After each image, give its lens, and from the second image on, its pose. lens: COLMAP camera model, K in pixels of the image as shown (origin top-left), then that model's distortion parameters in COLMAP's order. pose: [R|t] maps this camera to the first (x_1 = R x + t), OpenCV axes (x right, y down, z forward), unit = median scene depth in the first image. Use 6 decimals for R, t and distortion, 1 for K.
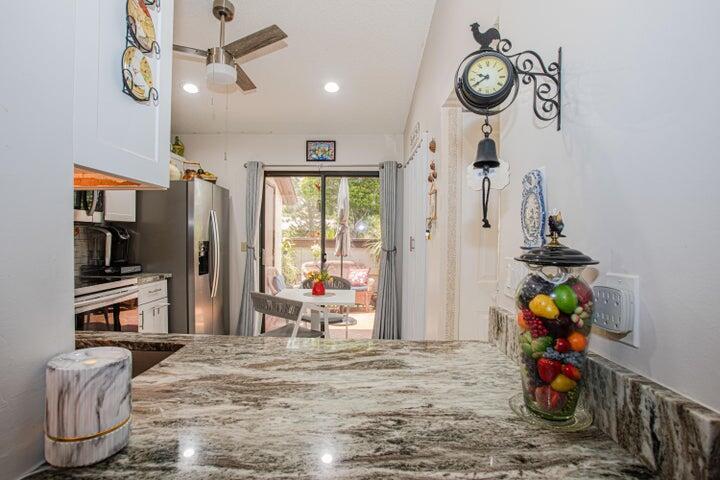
lens RADIAL K [[347.8, 0, 360.0], [0, 347.8, 240.0], [0, 0, 1]] dist [-0.034549, 0.000273]
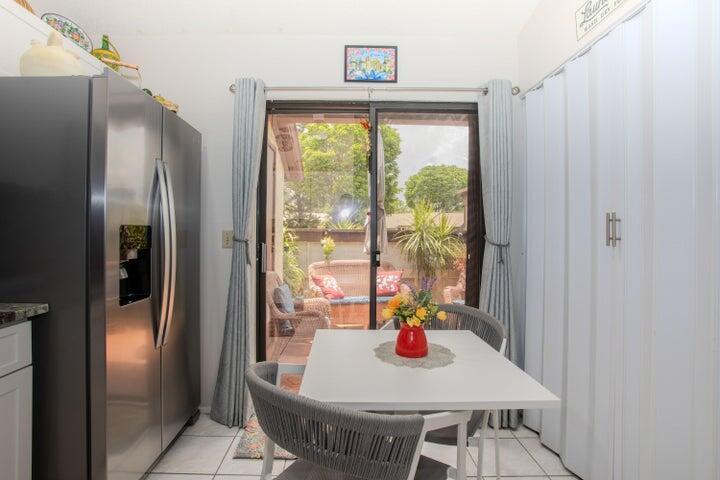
lens RADIAL K [[344.8, 0, 349.4], [0, 344.8, 227.6], [0, 0, 1]] dist [-0.036976, -0.000067]
pose [[0.999864, -0.002112, 0.016343, -0.155734], [0.002490, 0.999729, -0.023141, 0.014253], [-0.016290, 0.023178, 0.999599, 0.466822]]
